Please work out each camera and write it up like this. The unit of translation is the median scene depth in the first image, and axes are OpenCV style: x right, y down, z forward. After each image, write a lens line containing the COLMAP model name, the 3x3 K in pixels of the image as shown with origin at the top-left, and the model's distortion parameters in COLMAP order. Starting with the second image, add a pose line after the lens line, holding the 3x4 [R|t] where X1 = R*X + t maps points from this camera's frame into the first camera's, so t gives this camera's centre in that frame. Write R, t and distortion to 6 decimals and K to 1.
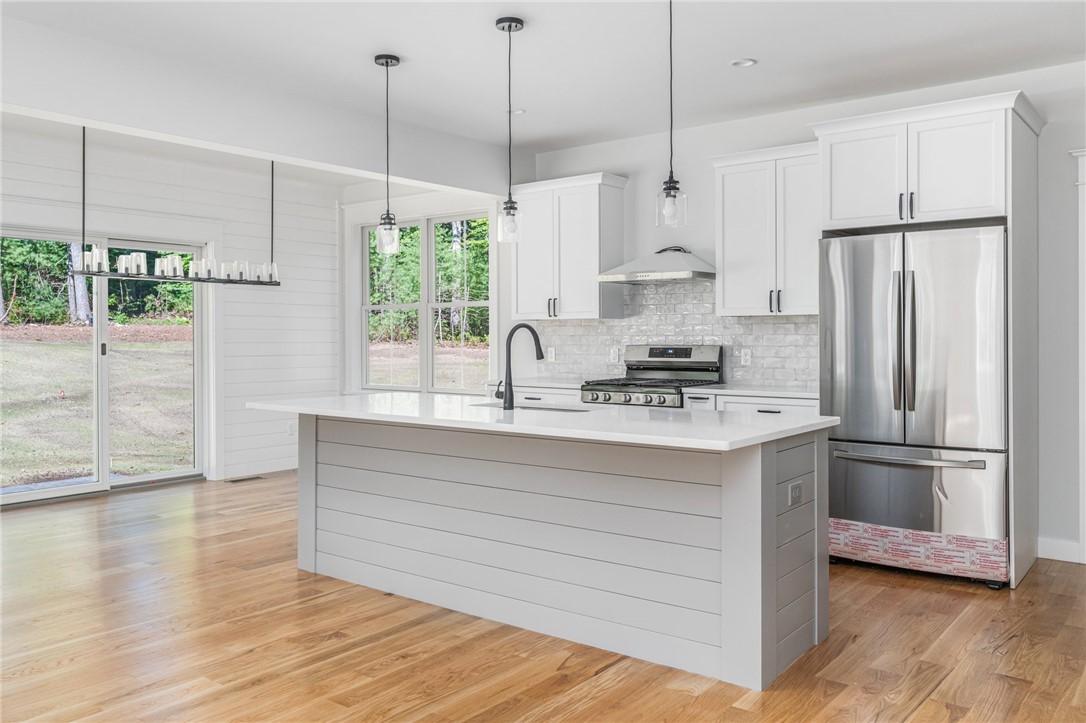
lens RADIAL K [[857.4, 0, 524.0], [0, 857.4, 341.7], [0, 0, 1]] dist [0.011861, -0.001159]
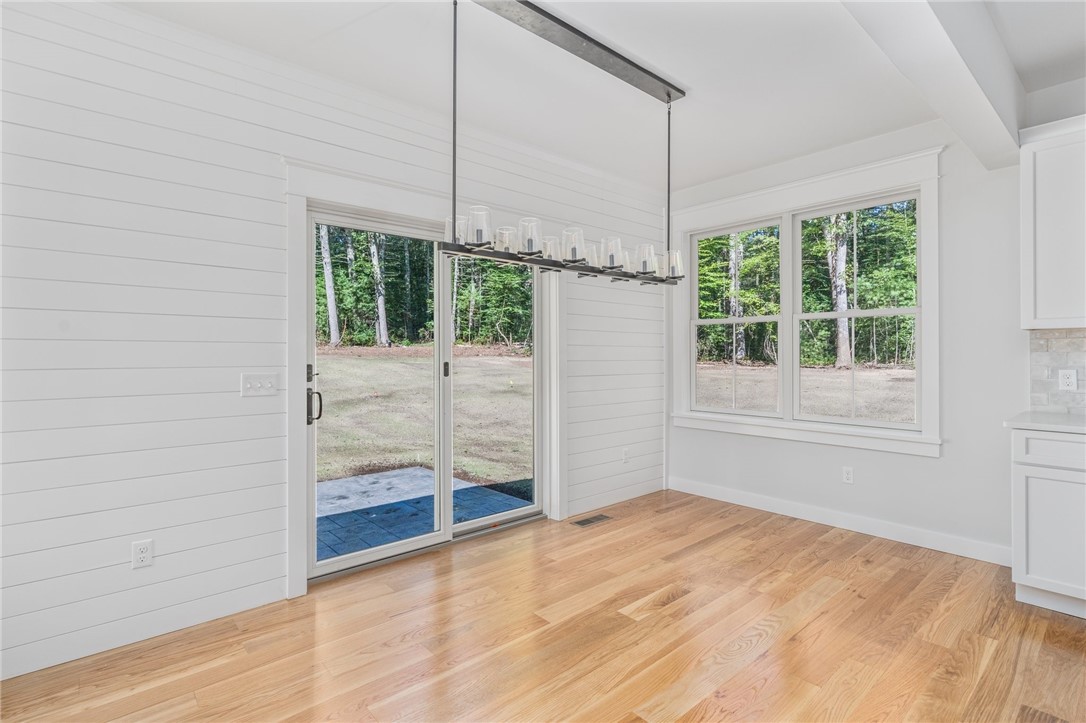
lens RADIAL K [[525.9, 0, 537.6], [0, 525.9, 355.0], [0, 0, 1]] dist [0.005594, -0.002473]
pose [[0.983213, 0.000915, -0.182458, -0.343465], [-0.001722, 0.999989, -0.004264, -0.002885], [0.182452, 0.004507, 0.983204, 0.575755]]
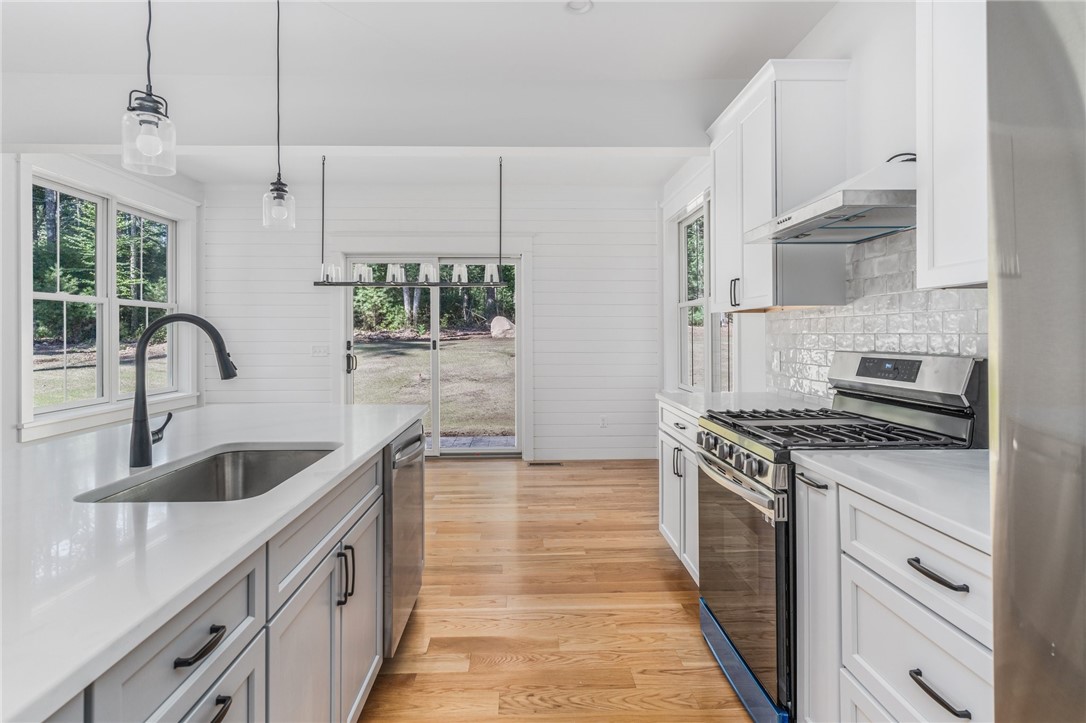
lens RADIAL K [[579.7, 0, 531.7], [0, 579.7, 328.4], [0, 0, 1]] dist [-0.005138, -0.000867]
pose [[0.642925, -0.008081, -0.765886, 0.290739], [-0.004039, 0.999895, -0.013941, -0.004940], [0.765918, 0.012056, 0.642825, 0.614465]]
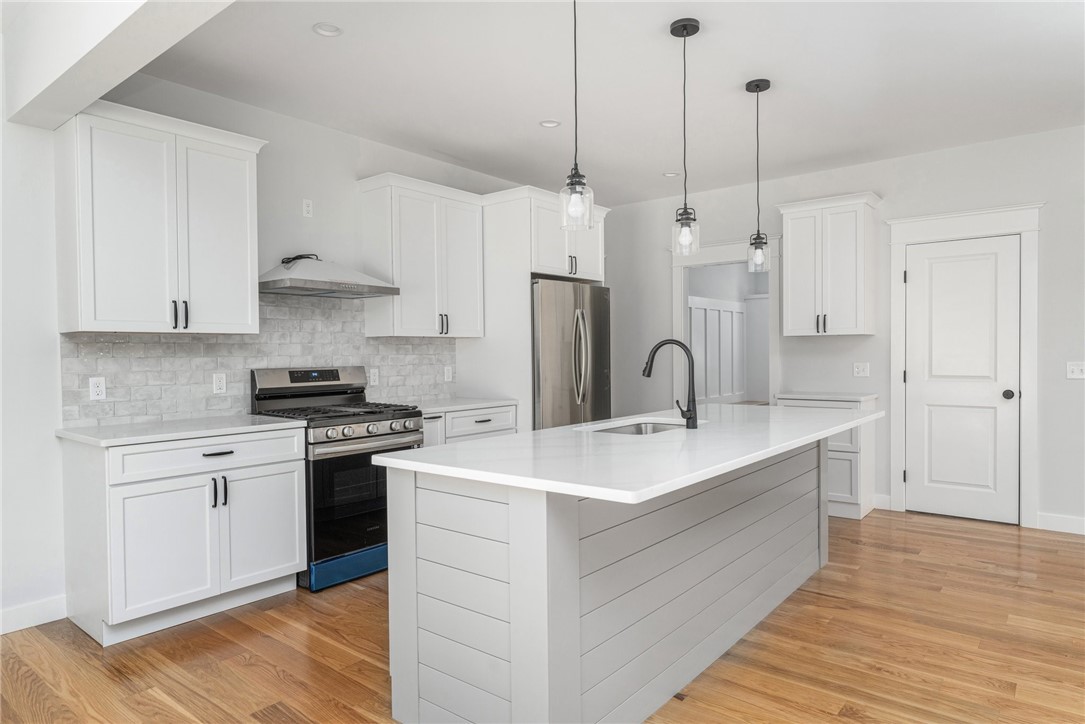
lens RADIAL K [[673.5, 0, 532.5], [0, 673.5, 365.6], [0, 0, 1]] dist [-0.001731, 0.000829]
pose [[0.000977, -0.014441, 0.999895, -0.504946], [0.019275, 0.999710, 0.014419, -0.003179], [-0.999814, 0.019259, 0.001255, 0.765663]]
